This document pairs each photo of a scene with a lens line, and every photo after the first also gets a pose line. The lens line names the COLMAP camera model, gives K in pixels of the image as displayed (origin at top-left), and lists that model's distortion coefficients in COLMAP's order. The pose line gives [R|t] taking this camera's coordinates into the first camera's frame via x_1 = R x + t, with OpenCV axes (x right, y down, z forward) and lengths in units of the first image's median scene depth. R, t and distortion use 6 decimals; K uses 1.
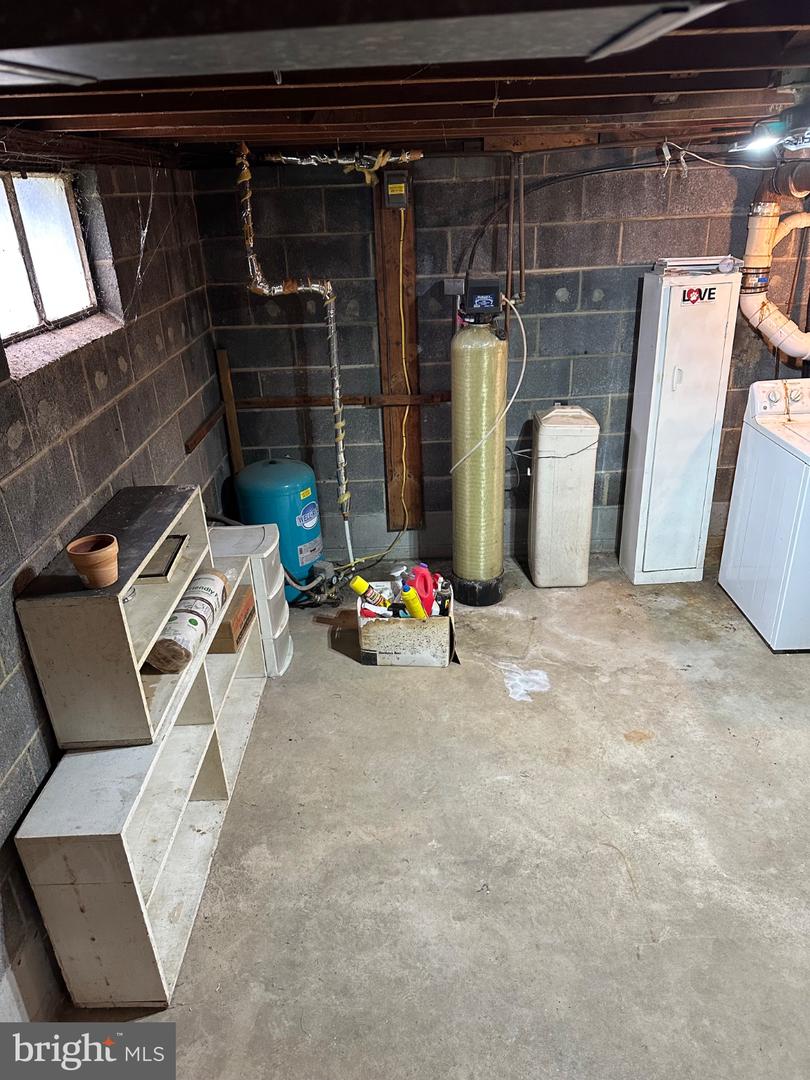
lens RADIAL K [[761.6, 0, 410.3], [0, 761.6, 538.7], [0, 0, 1]] dist [0.031609, -0.037122]
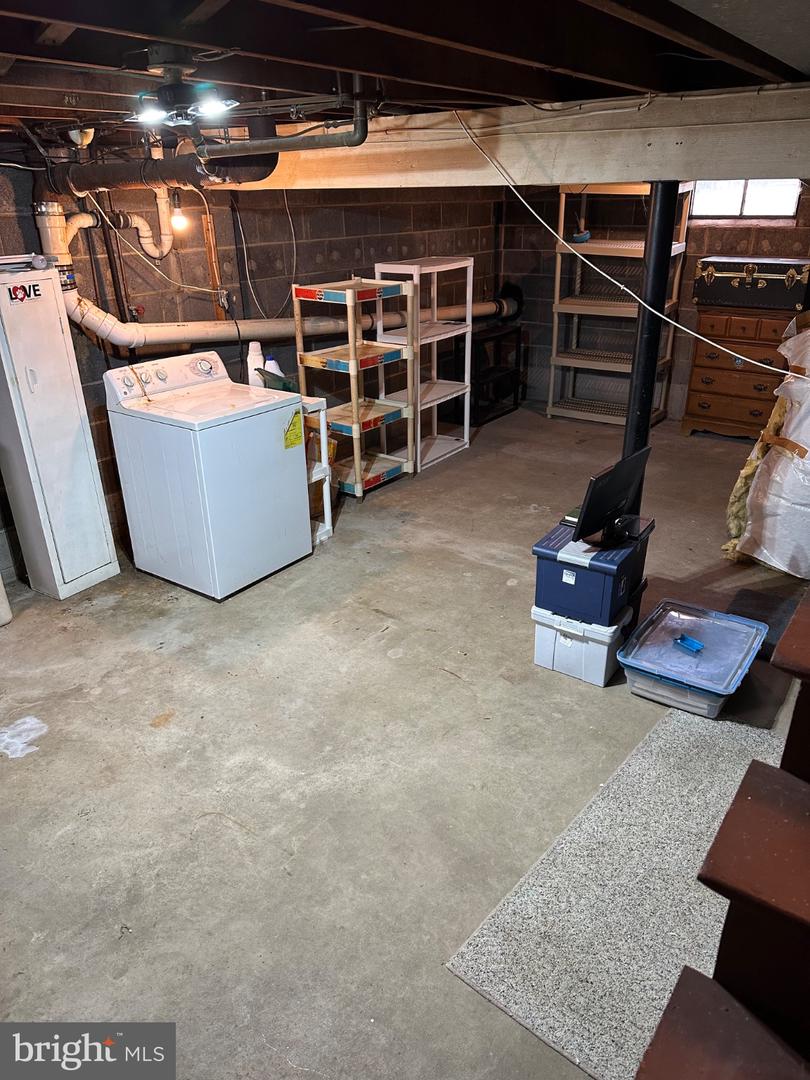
lens RADIAL K [[761.6, 0, 408.9], [0, 761.6, 533.6], [0, 0, 1]] dist [0.031609, -0.037122]
pose [[0.588014, -0.303642, 0.749694, -0.163807], [0.335418, 0.934951, 0.115594, 0.020983], [-0.736026, 0.183489, 0.651611, 0.059265]]
